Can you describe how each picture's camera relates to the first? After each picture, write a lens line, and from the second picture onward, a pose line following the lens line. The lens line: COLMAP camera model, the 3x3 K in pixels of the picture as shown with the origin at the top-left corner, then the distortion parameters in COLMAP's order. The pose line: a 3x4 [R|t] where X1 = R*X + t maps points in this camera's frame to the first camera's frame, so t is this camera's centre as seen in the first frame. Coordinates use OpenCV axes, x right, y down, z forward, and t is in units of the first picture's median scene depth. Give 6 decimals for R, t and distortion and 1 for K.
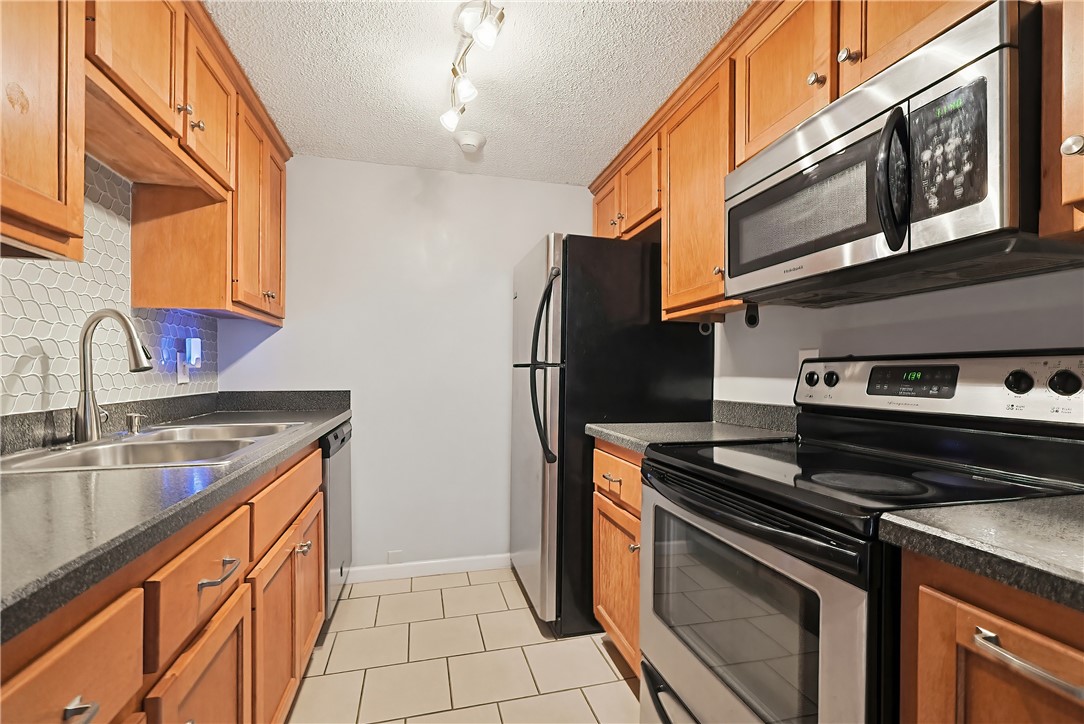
lens RADIAL K [[472.2, 0, 549.8], [0, 472.2, 372.7], [0, 0, 1]] dist [-0.002846, -0.000127]
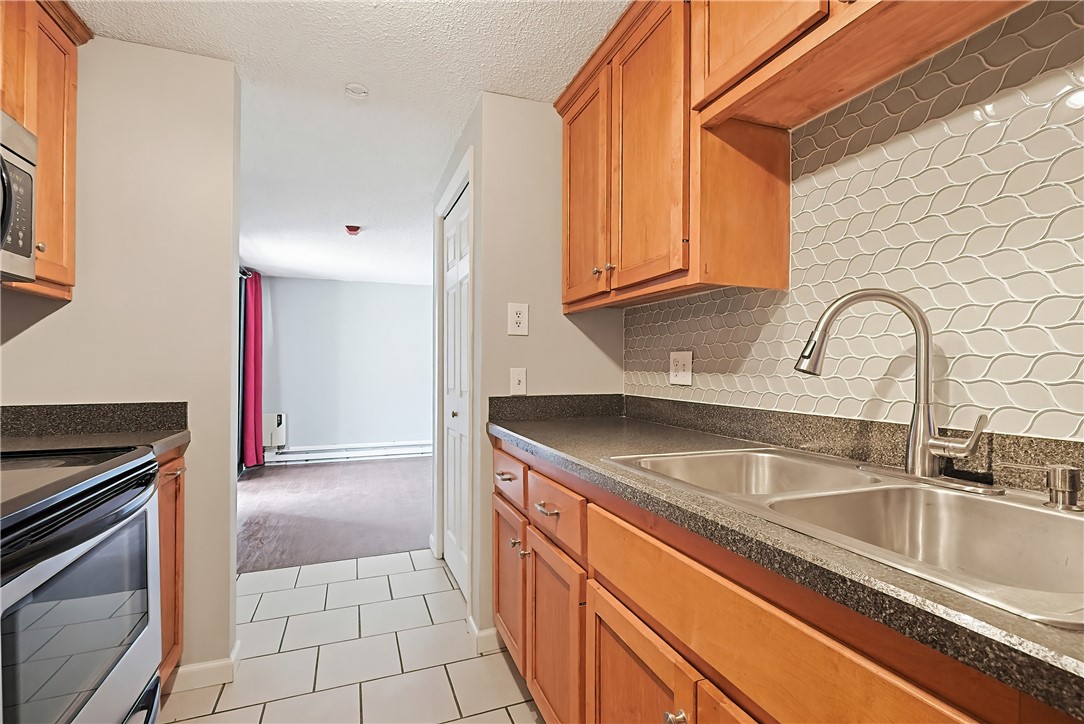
lens RADIAL K [[472.2, 0, 535.5], [0, 472.2, 366.0], [0, 0, 1]] dist [-0.002846, -0.000127]
pose [[-0.994588, -0.005854, -0.103731, -0.302773], [-0.005845, 0.999983, -0.000391, -0.012080], [0.103732, 0.000217, -0.994605, 1.466921]]
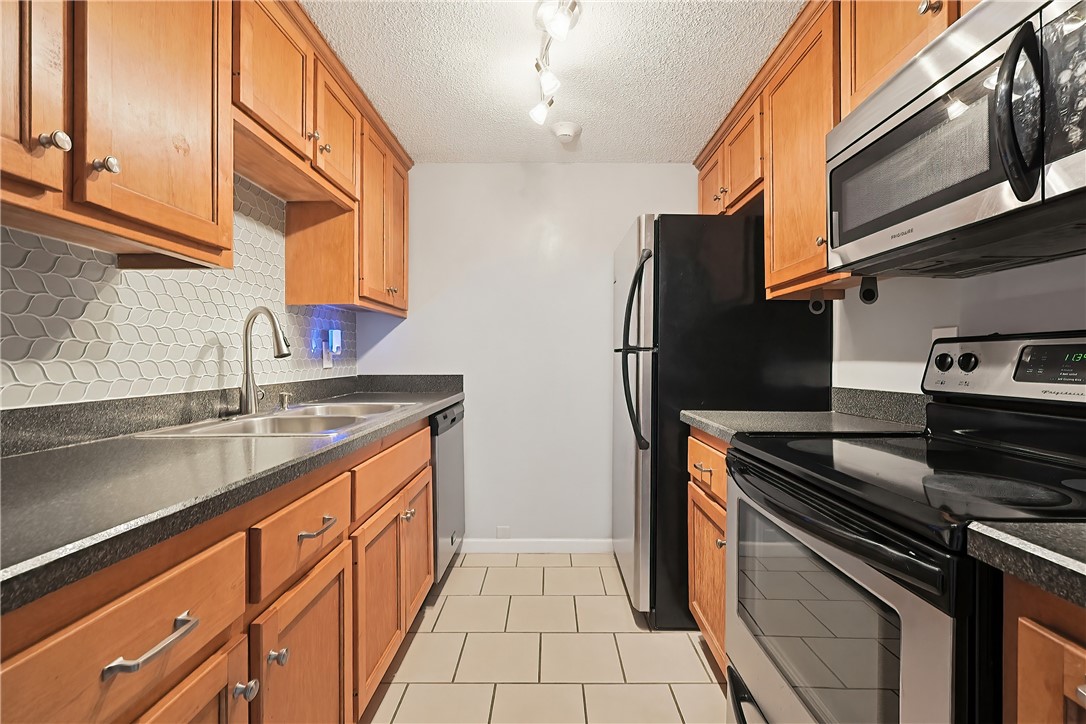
lens RADIAL K [[473.1, 0, 555.2], [0, 473.1, 358.2], [0, 0, 1]] dist [-0.002846, -0.000127]
pose [[0.965485, -0.005232, -0.260407, 0.108082], [0.004743, 0.999986, -0.002504, 0.004825], [0.260416, 0.001182, 0.965496, 0.009801]]
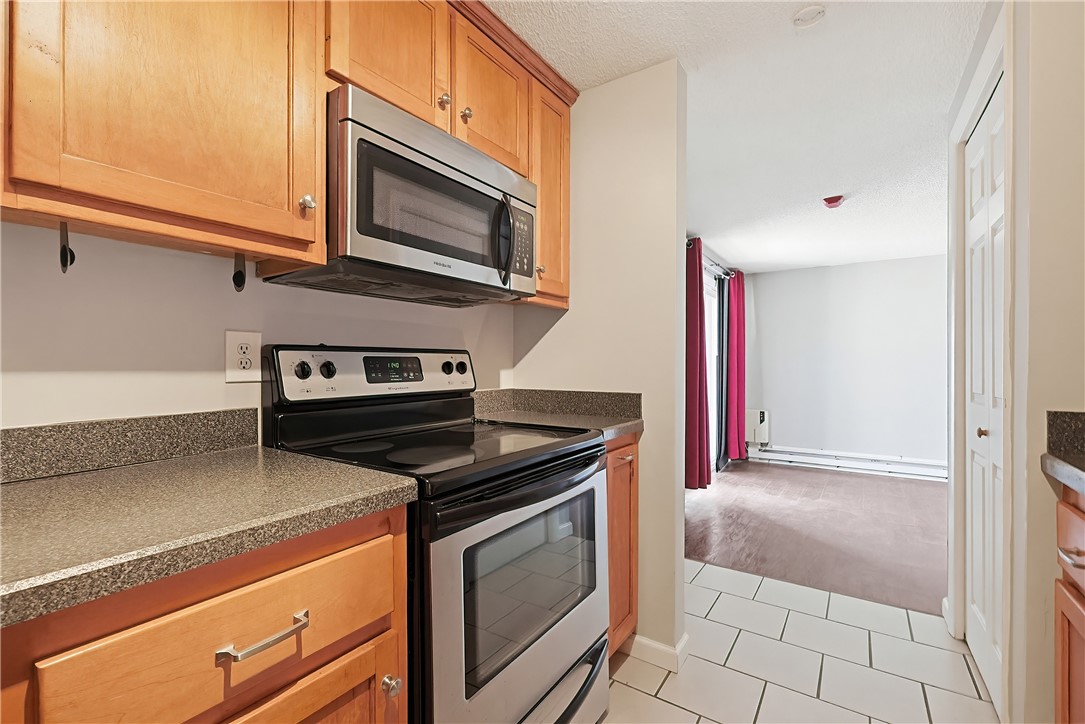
lens RADIAL K [[472.6, 0, 544.4], [0, 472.6, 364.5], [0, 0, 1]] dist [-0.002846, -0.000127]
pose [[-0.657781, -0.005441, 0.753190, -0.348419], [-0.001868, 0.999983, 0.005592, -0.002537], [-0.753207, 0.002271, -0.657779, 1.248826]]
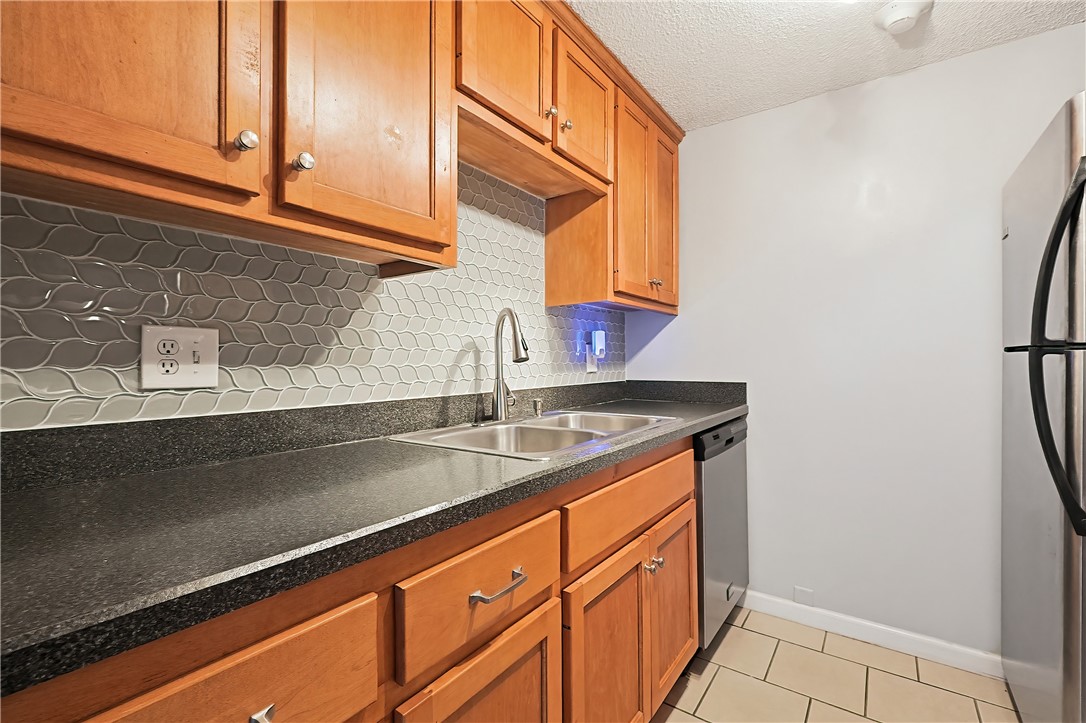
lens RADIAL K [[473.1, 0, 554.4], [0, 473.1, 357.9], [0, 0, 1]] dist [-0.002846, -0.000127]
pose [[0.632844, -0.010137, -0.774213, 0.038593], [0.003686, 0.999942, -0.010080, -0.000524], [0.774270, 0.003526, 0.632845, 0.309204]]
